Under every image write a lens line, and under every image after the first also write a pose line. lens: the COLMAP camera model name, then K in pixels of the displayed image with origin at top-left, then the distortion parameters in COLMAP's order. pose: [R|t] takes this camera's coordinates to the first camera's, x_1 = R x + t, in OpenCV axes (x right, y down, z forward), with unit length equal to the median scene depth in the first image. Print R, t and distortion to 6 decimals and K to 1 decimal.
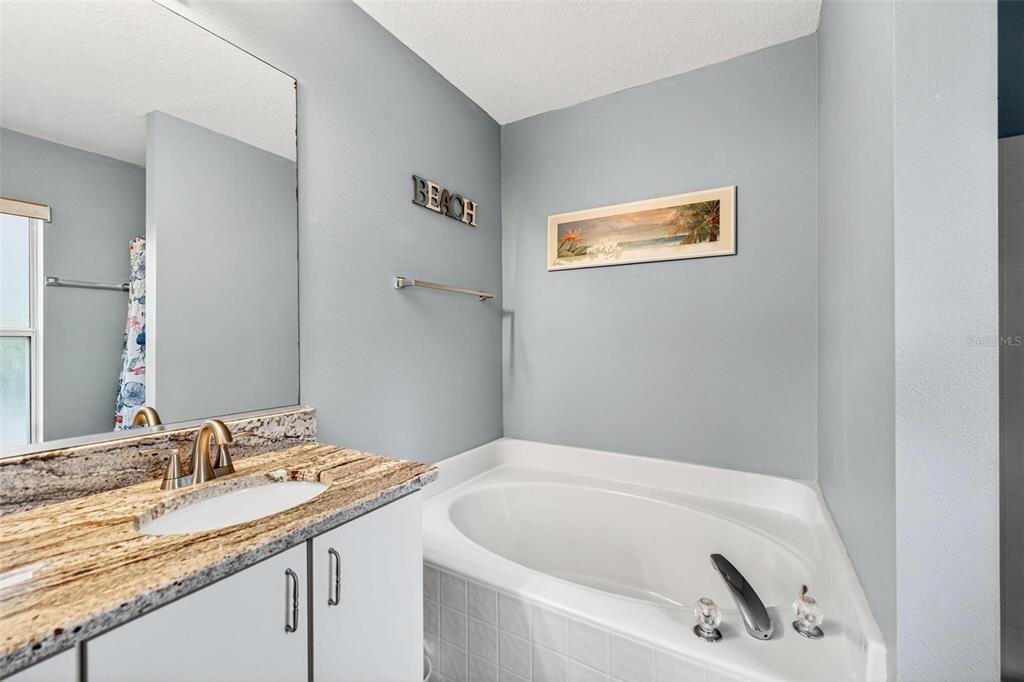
lens RADIAL K [[419.5, 0, 513.6], [0, 419.5, 338.8], [0, 0, 1]] dist [0.007513, 0.000505]
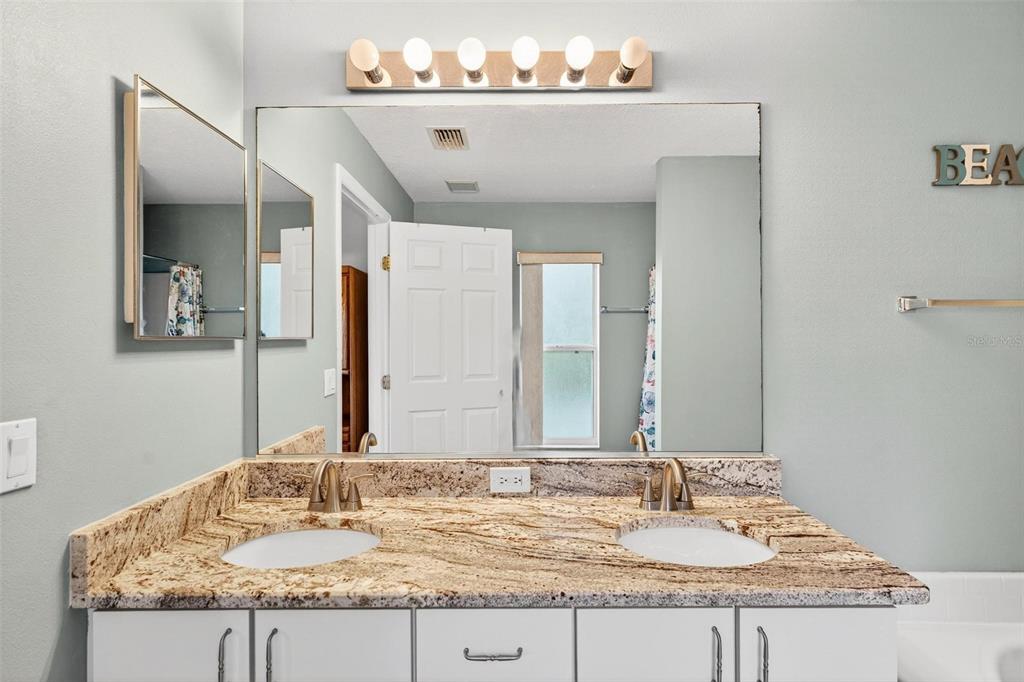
lens RADIAL K [[484.7, 0, 504.9], [0, 484.7, 337.3], [0, 0, 1]] dist [-0.004871, 0.000621]
pose [[0.497459, -0.007016, -0.867459, 0.186812], [0.001636, 0.999973, -0.007150, -0.121640], [0.867486, 0.002138, 0.497457, -0.038809]]
